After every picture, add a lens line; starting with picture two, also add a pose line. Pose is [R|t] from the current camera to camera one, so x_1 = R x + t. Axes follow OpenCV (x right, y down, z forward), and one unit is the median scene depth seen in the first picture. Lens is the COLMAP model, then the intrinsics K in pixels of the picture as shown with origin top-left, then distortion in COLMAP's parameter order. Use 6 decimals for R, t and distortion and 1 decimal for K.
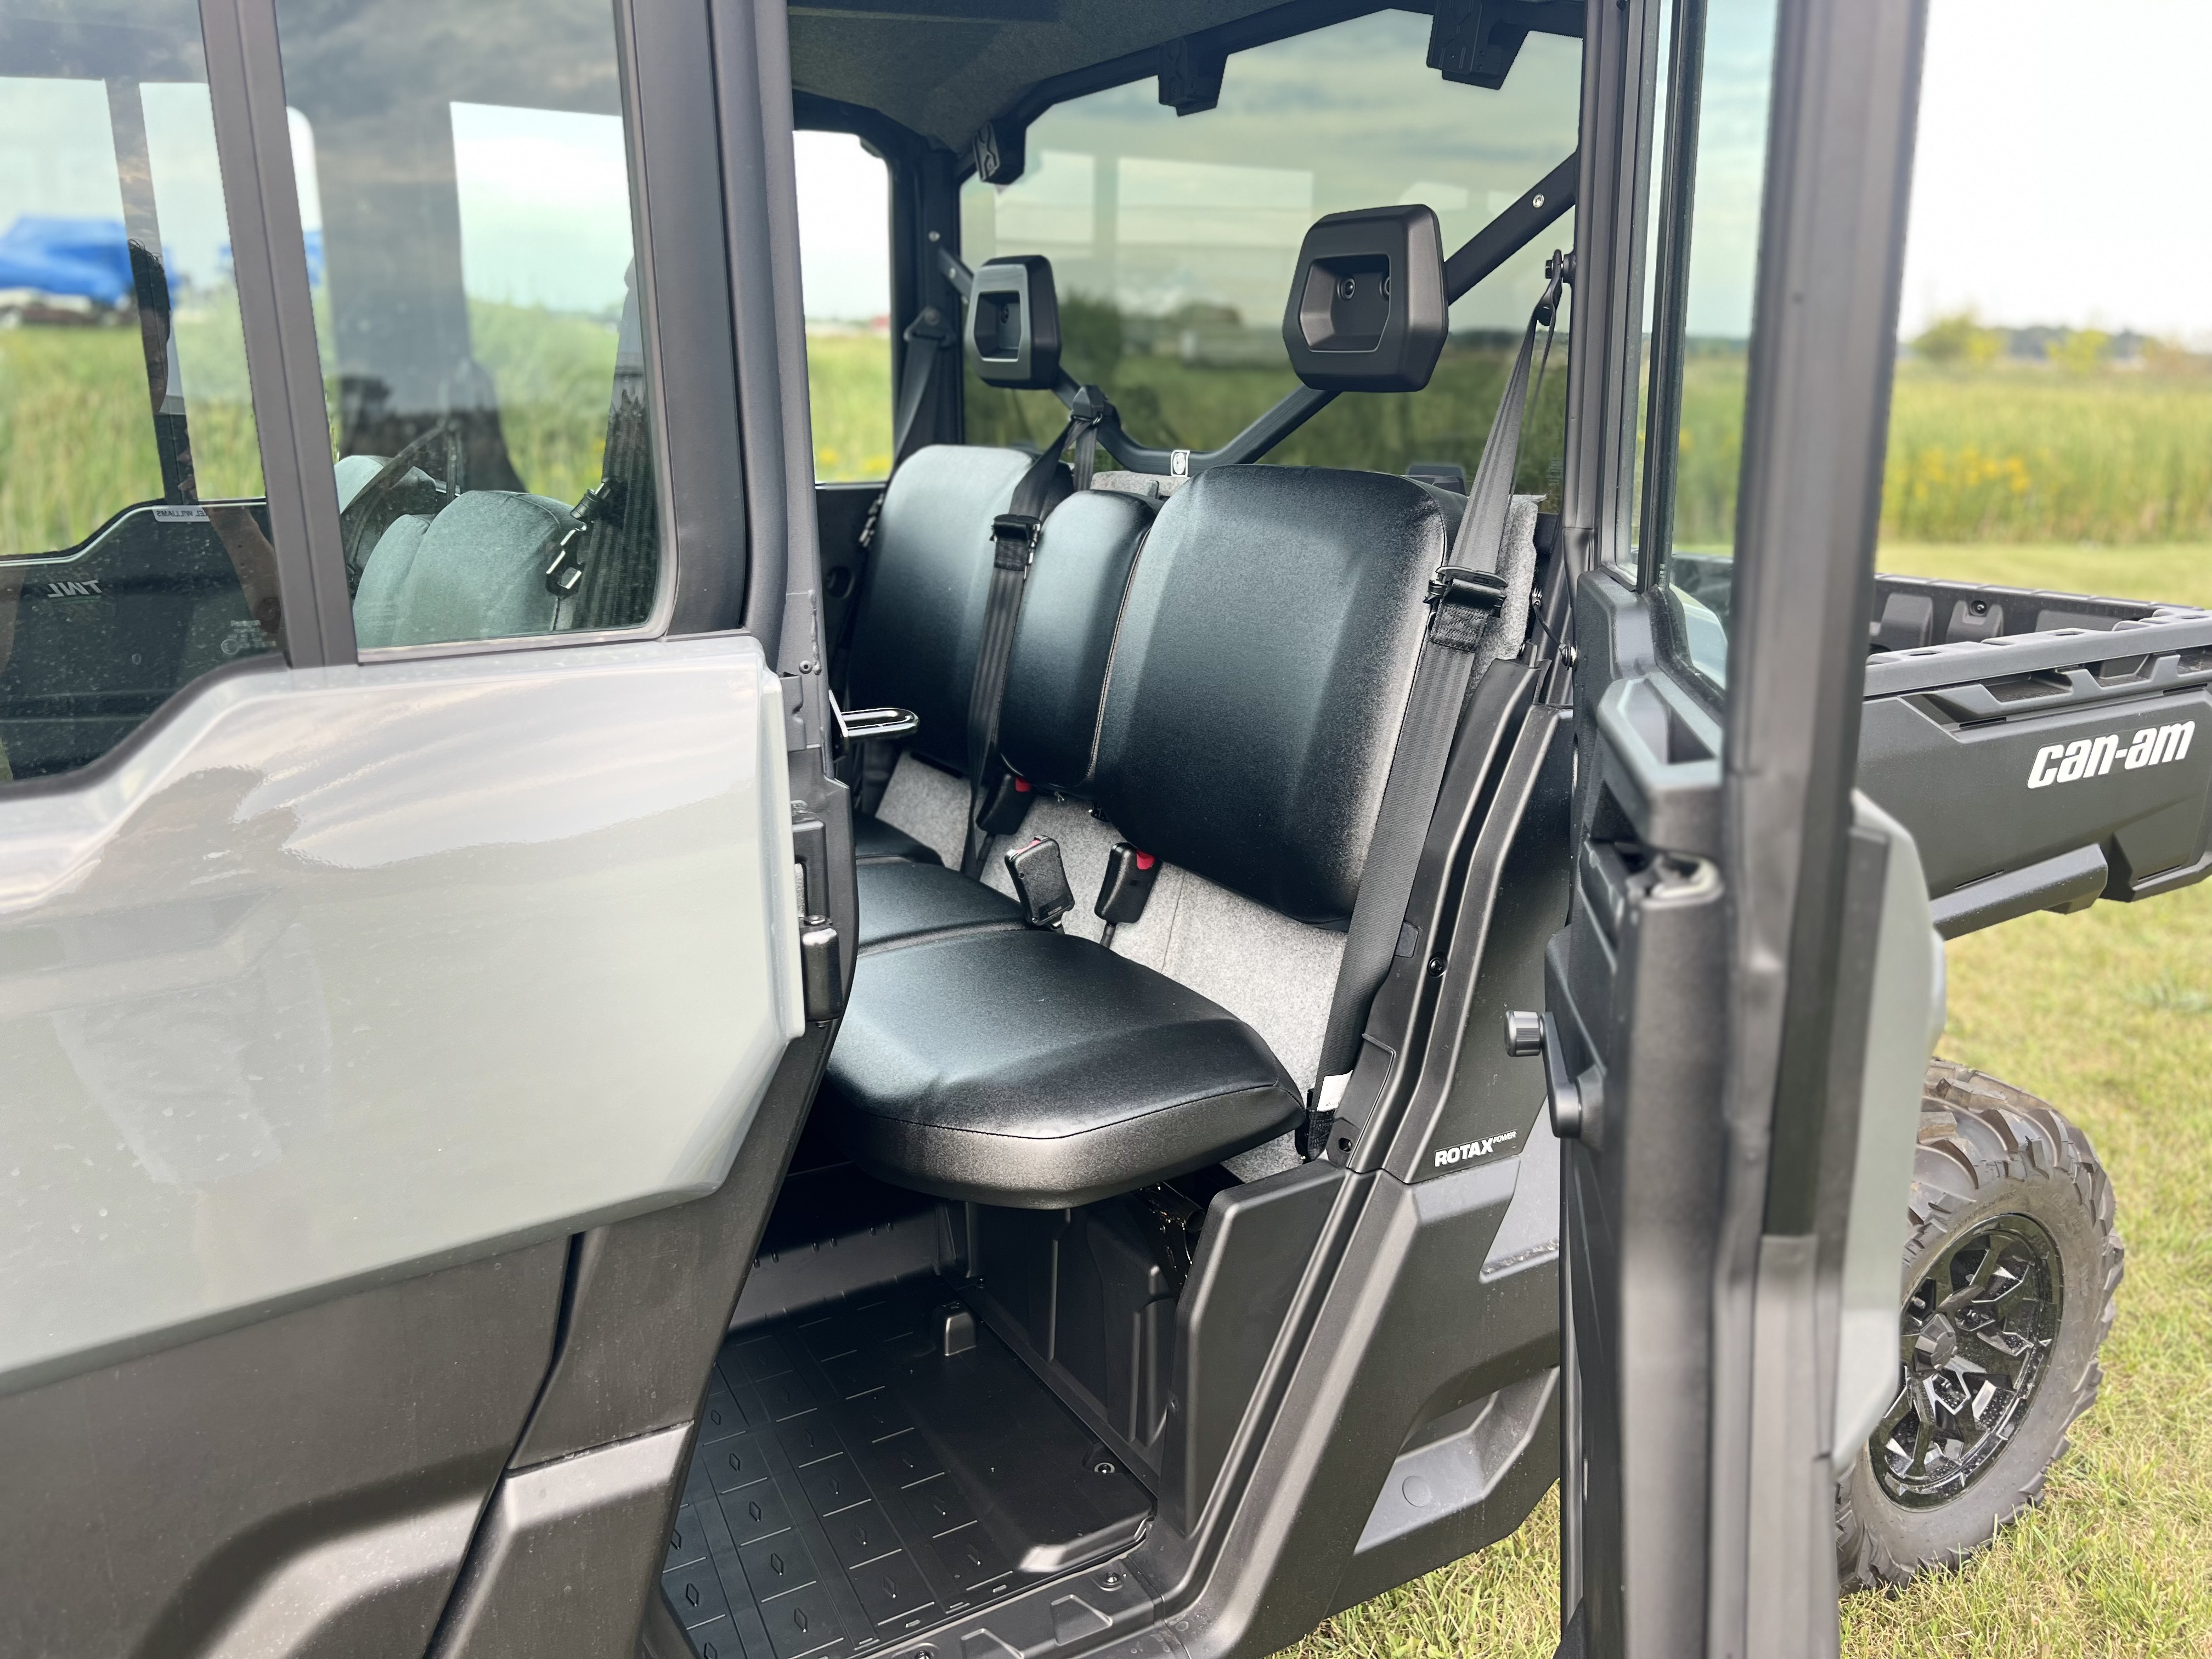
lens RADIAL K [[1703.8, 0, 1167.5], [0, 1703.8, 893.2], [0, 0, 1]] dist [0.029468, -0.011401]
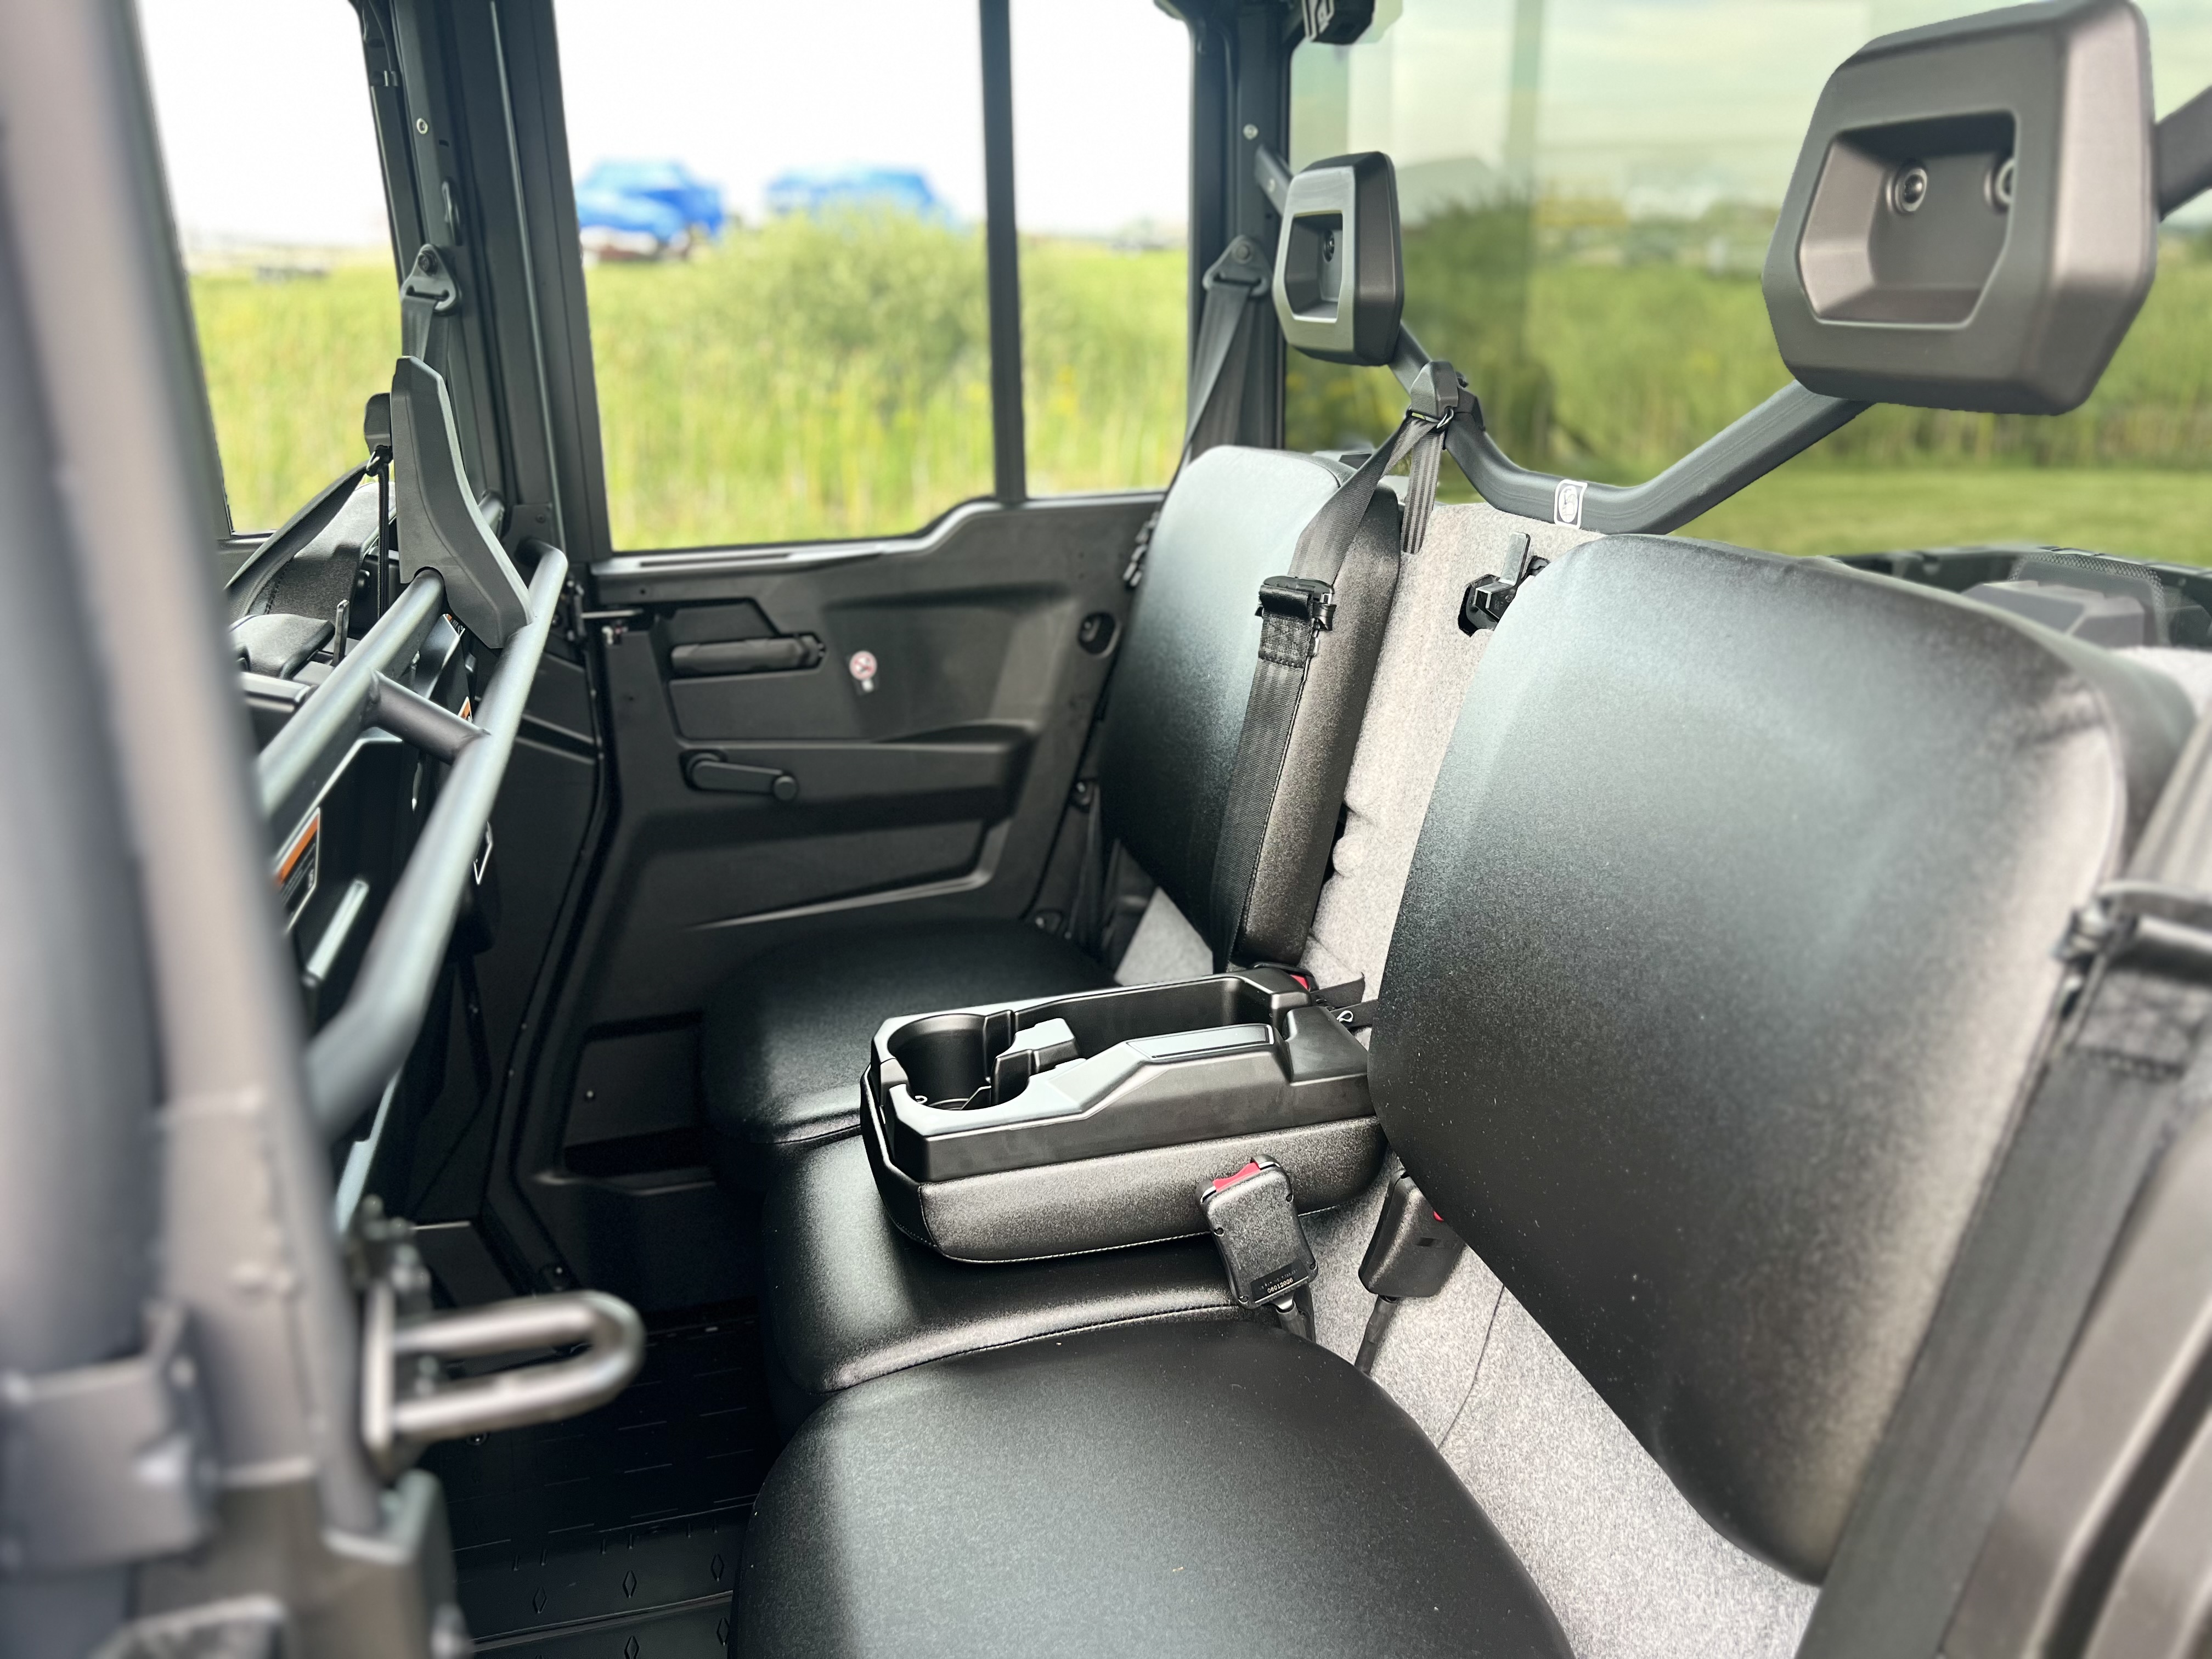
lens RADIAL K [[1735.0, 0, 1106.0], [0, 1735.0, 829.5], [0, 0, 1]] dist [0.048404, -0.049425]
pose [[0.950482, 0.067924, -0.303266, 0.042569], [-0.064658, 0.997690, 0.020811, -0.138371], [0.303979, -0.000172, 0.952679, 0.376684]]
